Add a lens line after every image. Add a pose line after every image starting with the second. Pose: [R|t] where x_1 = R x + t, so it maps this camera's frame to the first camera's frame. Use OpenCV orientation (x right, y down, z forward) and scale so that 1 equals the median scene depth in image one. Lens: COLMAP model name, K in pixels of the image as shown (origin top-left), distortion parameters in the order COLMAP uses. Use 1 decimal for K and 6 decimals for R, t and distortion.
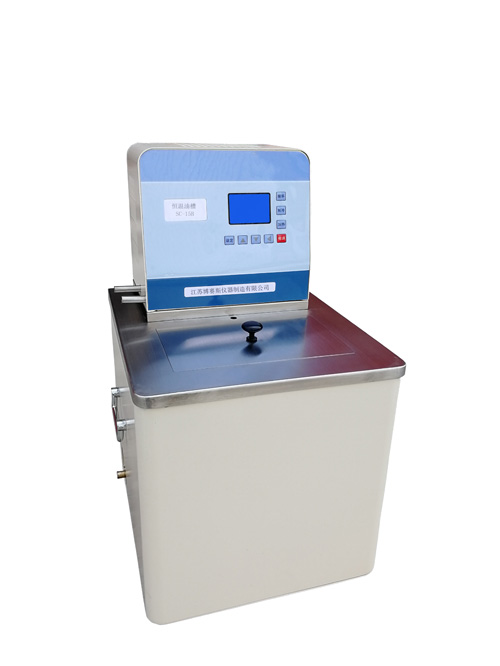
lens RADIAL K [[548.2, 0, 250.8], [0, 548.2, 331.4], [0, 0, 1]] dist [-0.071447, 0.003543]
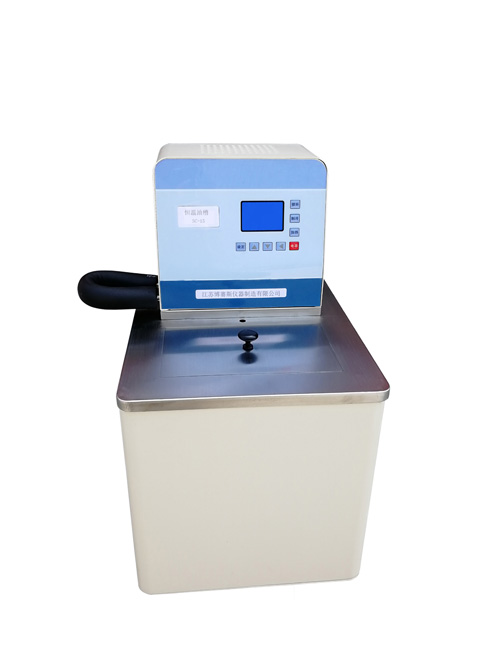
lens RADIAL K [[548.2, 0, 247.8], [0, 548.2, 332.3], [0, 0, 1]] dist [-0.071447, 0.003543]
pose [[0.978448, 0.079658, -0.190508, 0.182306], [-0.064744, 0.994421, 0.083277, -0.092615], [0.196079, -0.069148, 0.978147, -0.014778]]
